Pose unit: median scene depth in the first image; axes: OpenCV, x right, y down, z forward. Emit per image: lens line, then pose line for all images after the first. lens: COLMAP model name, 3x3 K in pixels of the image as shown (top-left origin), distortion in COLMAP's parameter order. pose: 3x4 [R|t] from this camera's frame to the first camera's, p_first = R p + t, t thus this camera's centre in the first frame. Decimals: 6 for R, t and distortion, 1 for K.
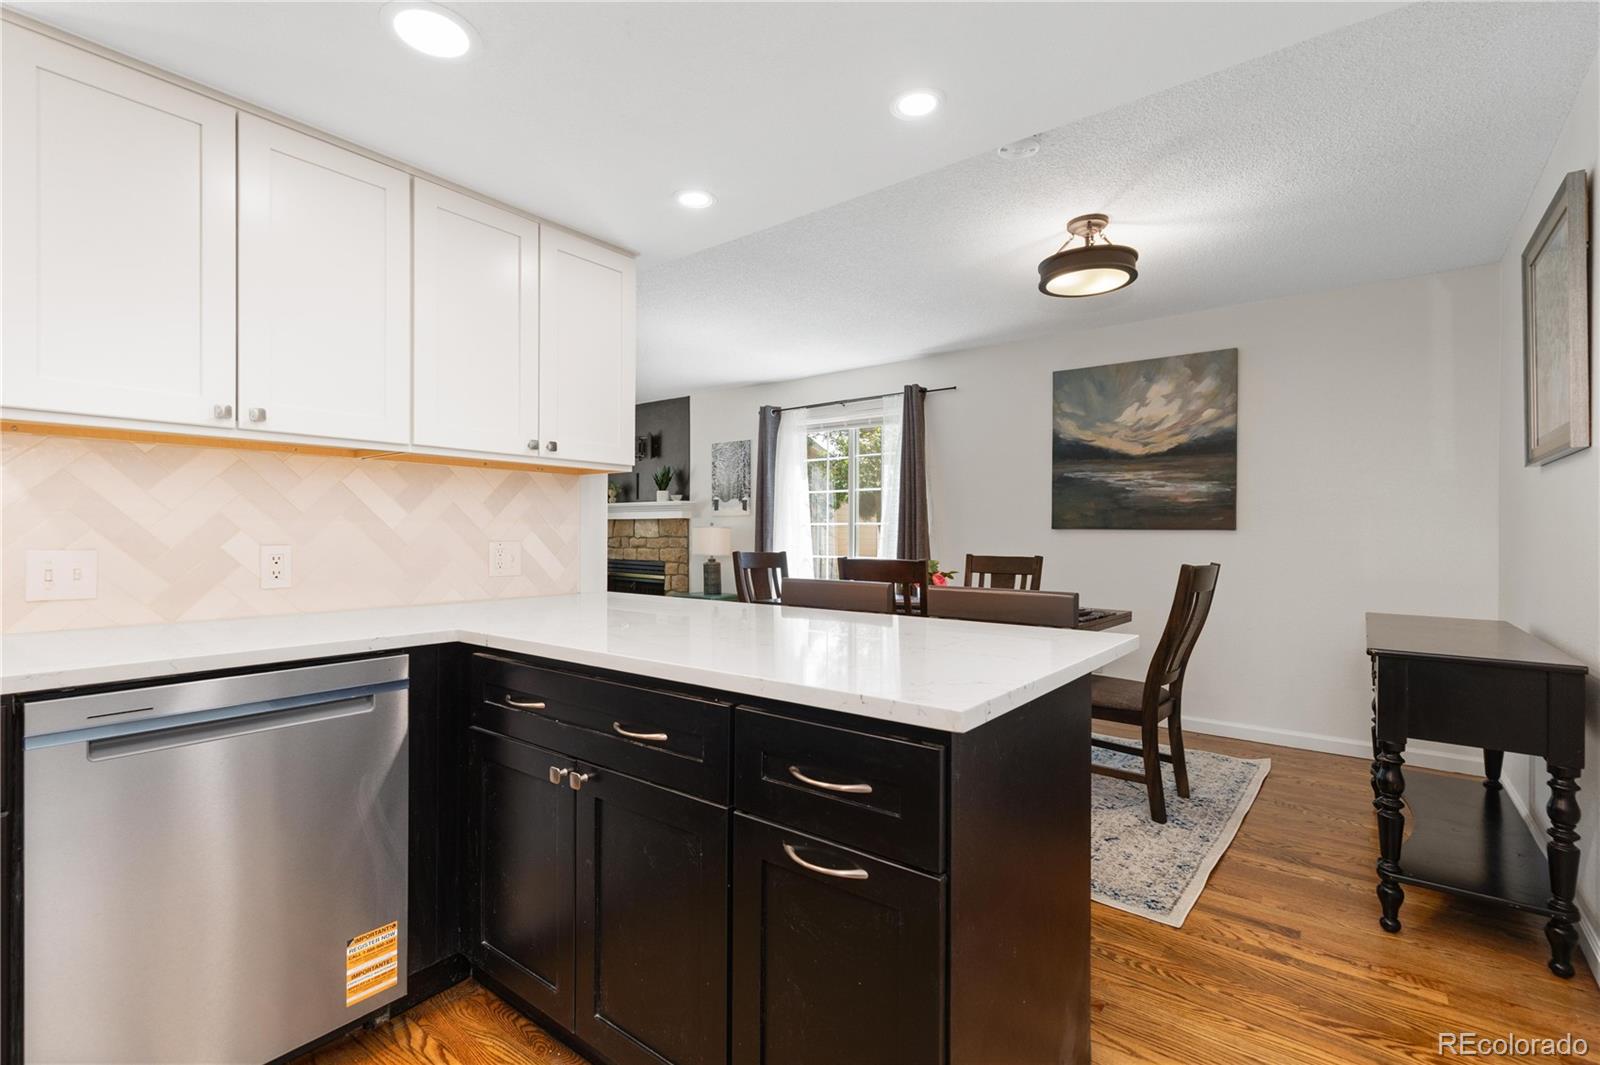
lens RADIAL K [[732.3, 0, 791.1], [0, 732.3, 535.1], [0, 0, 1]] dist [0.007214, -0.000231]
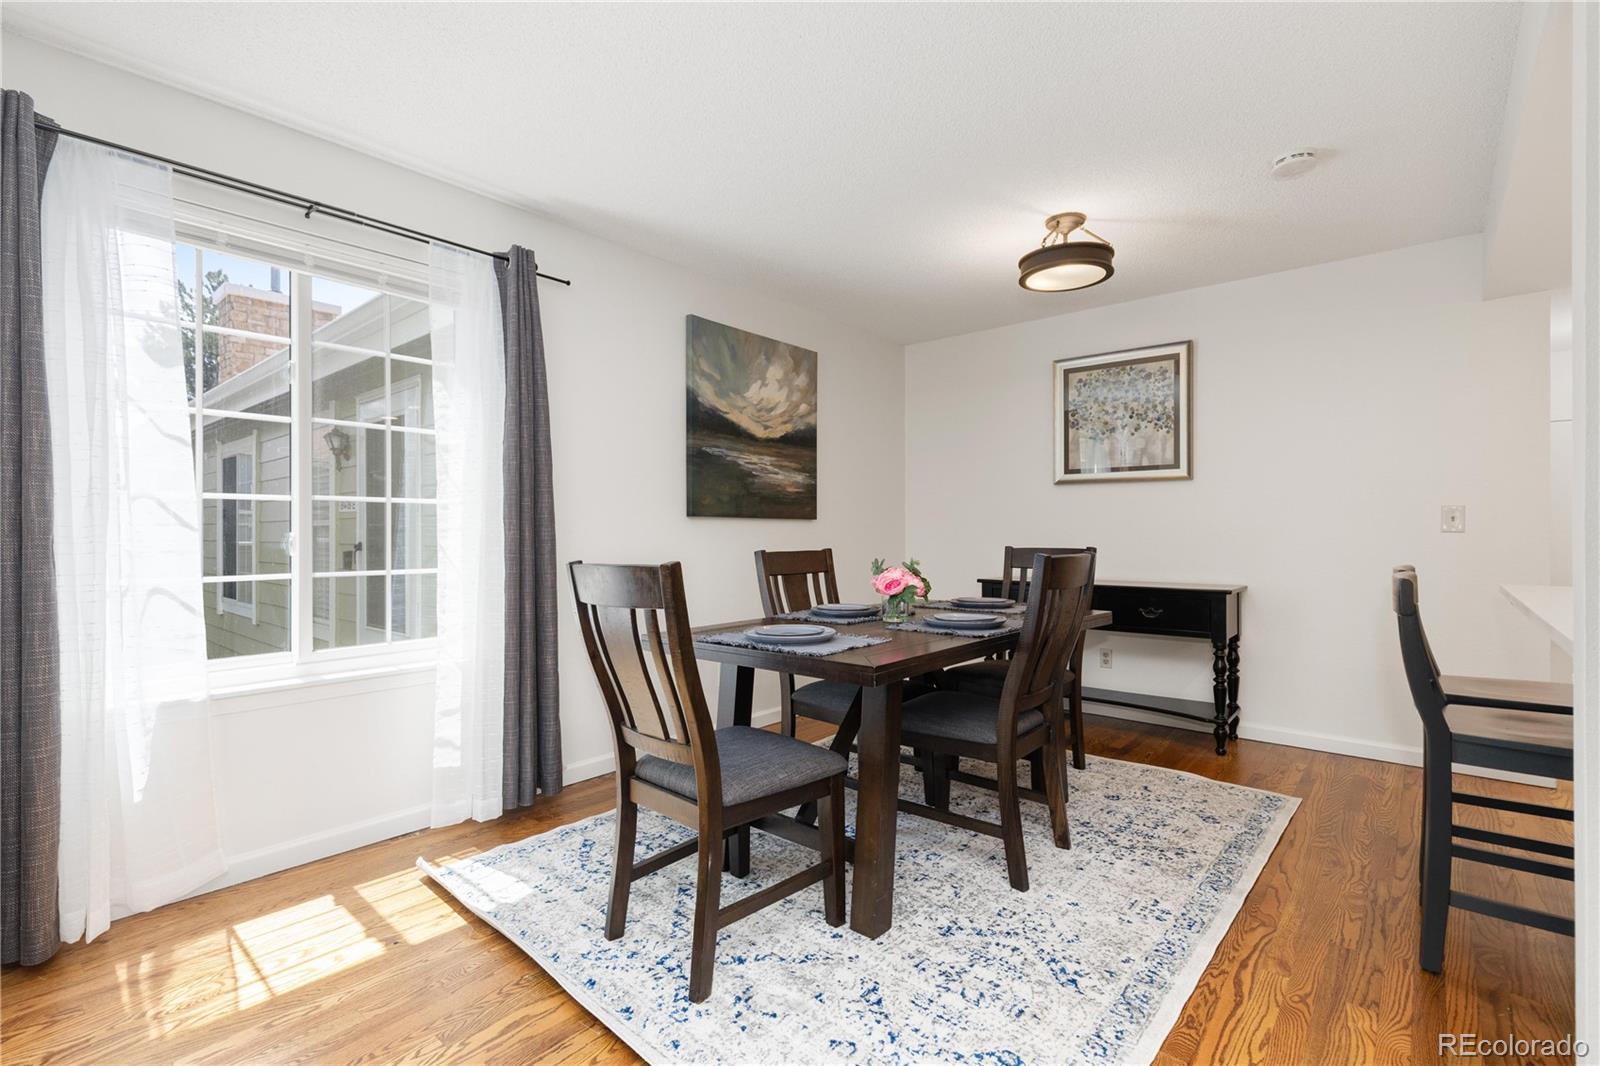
lens RADIAL K [[732.3, 0, 794.6], [0, 732.3, 529.2], [0, 0, 1]] dist [0.007214, -0.000231]
pose [[0.037924, -0.004005, 0.999273, -0.480594], [-0.001558, 0.999991, 0.004067, 0.002401], [-0.999279, -0.001711, 0.037917, 0.991641]]
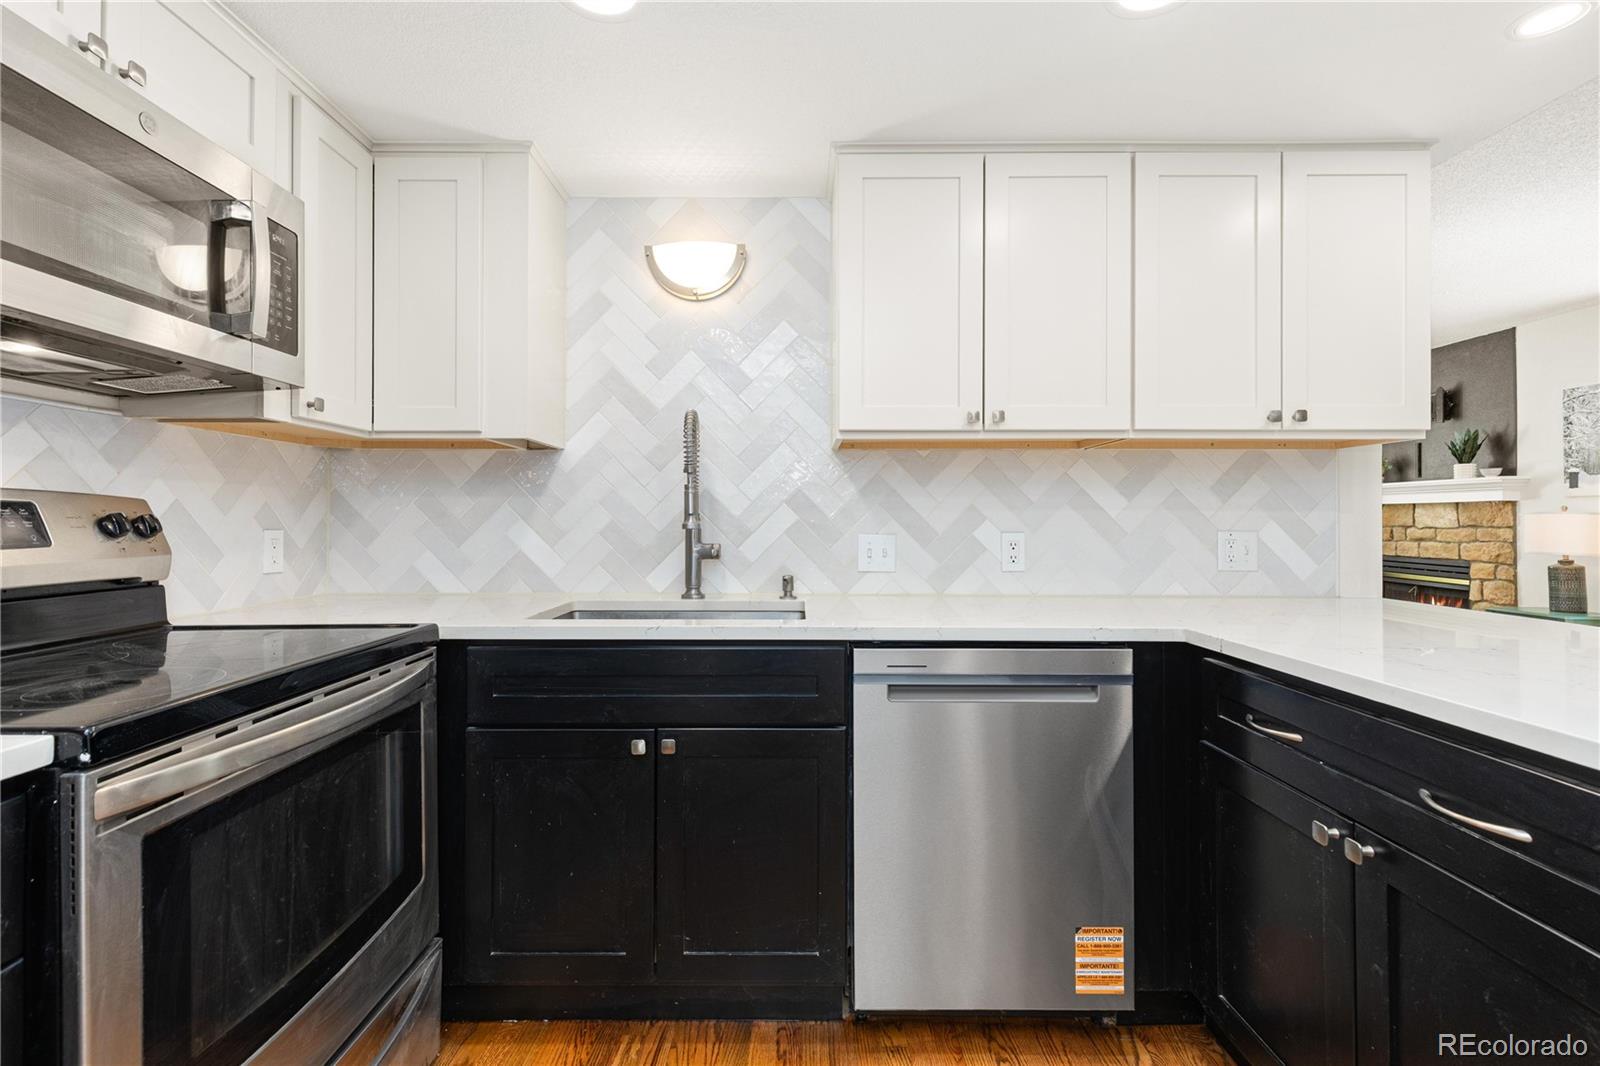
lens RADIAL K [[732.3, 0, 789.4], [0, 732.3, 511.3], [0, 0, 1]] dist [0.007214, -0.000231]
pose [[0.614724, -0.011383, -0.788660, -0.016975], [-0.002016, 0.999870, -0.016002, -0.000053], [0.788740, 0.011427, 0.614621, 0.025445]]
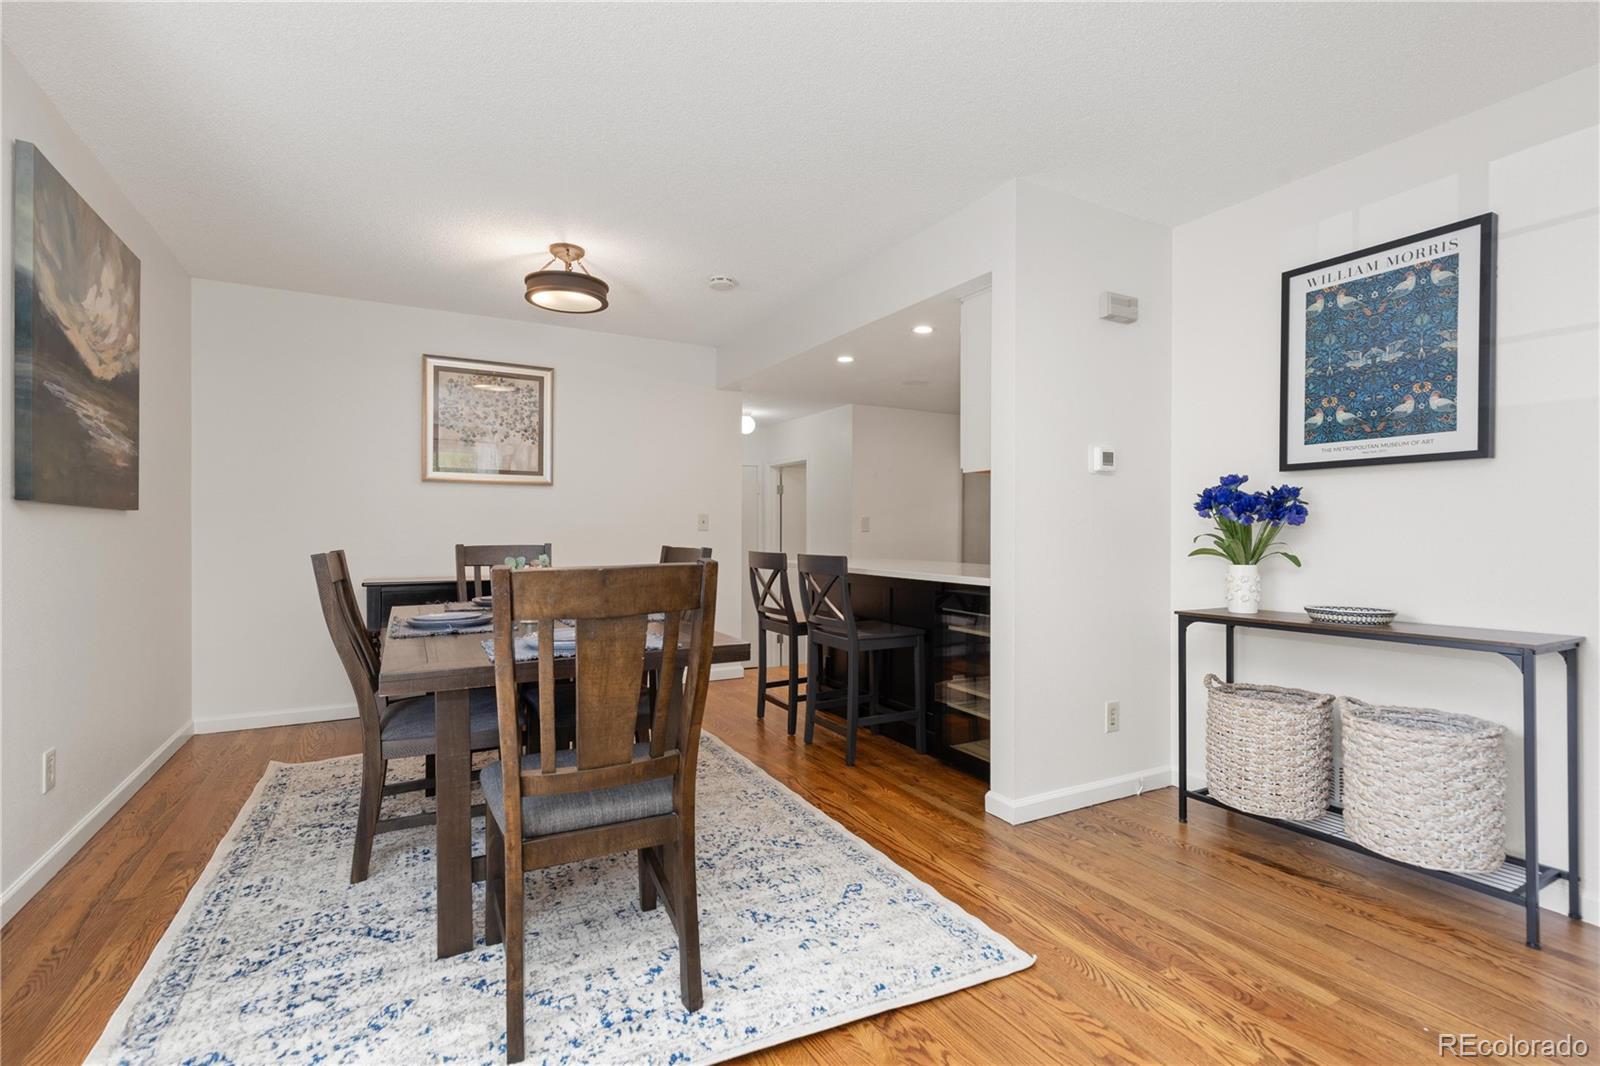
lens RADIAL K [[722.5, 0, 789.1], [0, 722.5, 530.4], [0, 0, 1]] dist [0.006688, -0.001039]
pose [[-0.920488, -0.007750, 0.390695, -0.269834], [-0.008986, 0.999959, -0.001337, 0.007712], [-0.390669, -0.004741, -0.920519, 1.410339]]
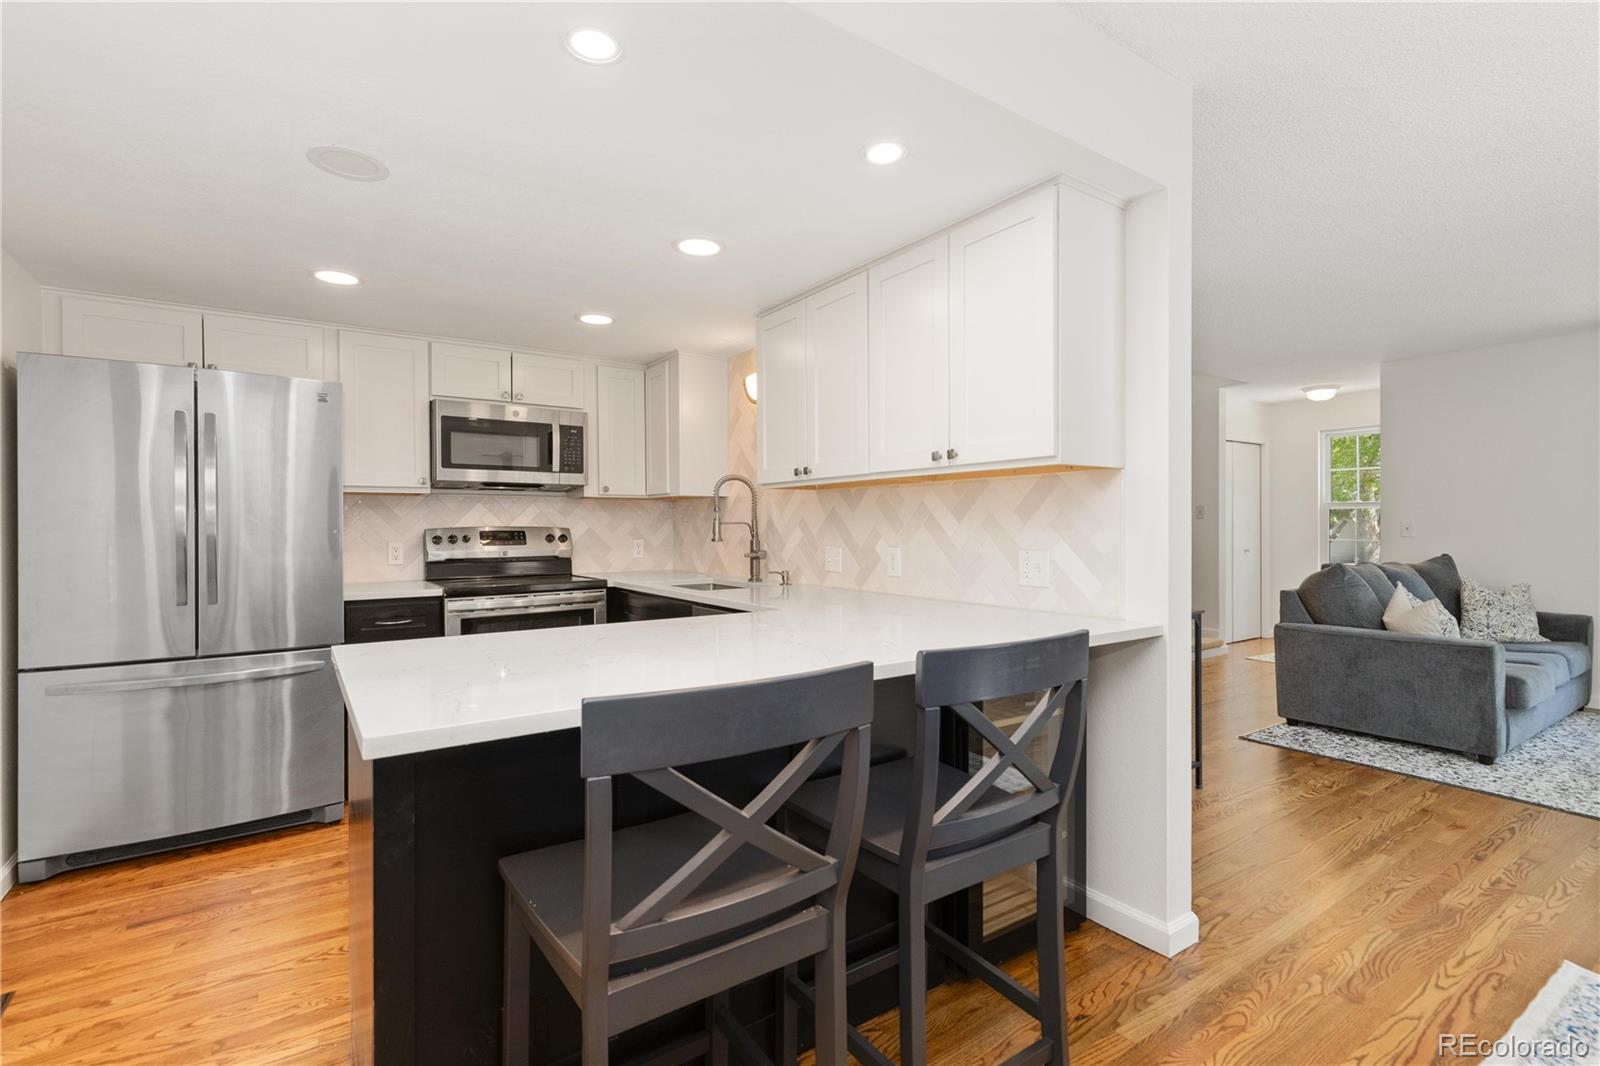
lens RADIAL K [[732.3, 0, 784.4], [0, 732.3, 520.4], [0, 0, 1]] dist [0.007214, -0.000231]
pose [[-0.301032, -0.009182, -0.953570, 0.374889], [-0.001050, 0.999956, -0.009297, -0.012916], [0.953614, -0.001798, -0.301028, 0.600160]]
